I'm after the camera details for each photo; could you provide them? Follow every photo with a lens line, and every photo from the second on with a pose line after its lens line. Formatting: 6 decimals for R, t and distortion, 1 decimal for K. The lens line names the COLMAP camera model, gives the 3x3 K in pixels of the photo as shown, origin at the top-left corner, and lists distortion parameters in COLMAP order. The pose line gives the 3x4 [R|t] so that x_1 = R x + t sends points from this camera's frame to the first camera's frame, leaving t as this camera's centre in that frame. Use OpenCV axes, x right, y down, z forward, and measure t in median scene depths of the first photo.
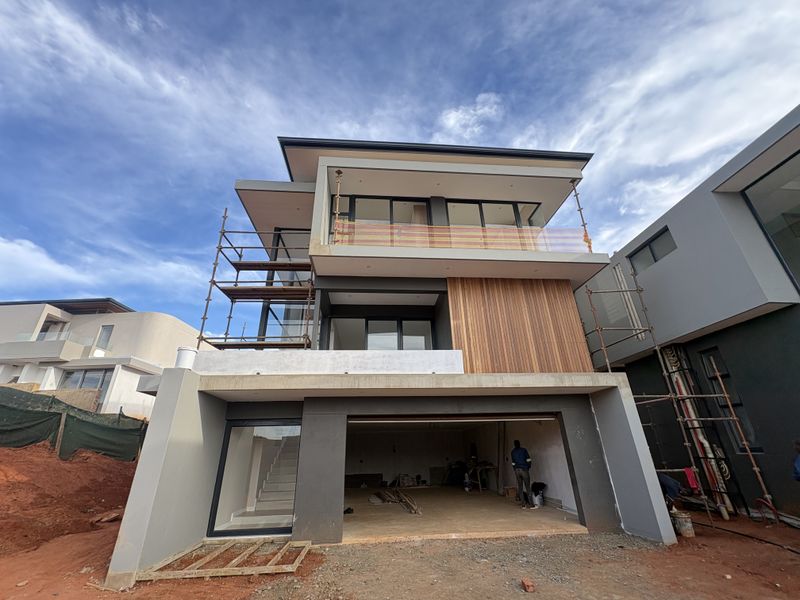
lens RADIAL K [[322.0, 0, 398.7], [0, 322.0, 300.4], [0, 0, 1]] dist [0.001531, 0.000697]
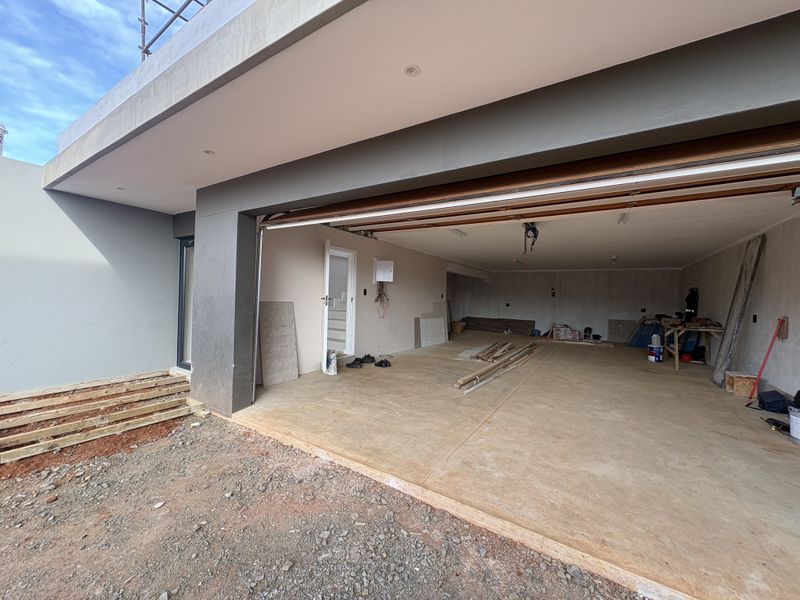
lens RADIAL K [[322.0, 0, 398.7], [0, 322.0, 300.4], [0, 0, 1]] dist [0.001531, 0.000697]
pose [[0.805652, 0.054266, -0.589899, 0.149681], [0.210996, 0.904203, 0.371346, 0.150283], [0.553540, -0.423642, 0.717022, 0.313154]]
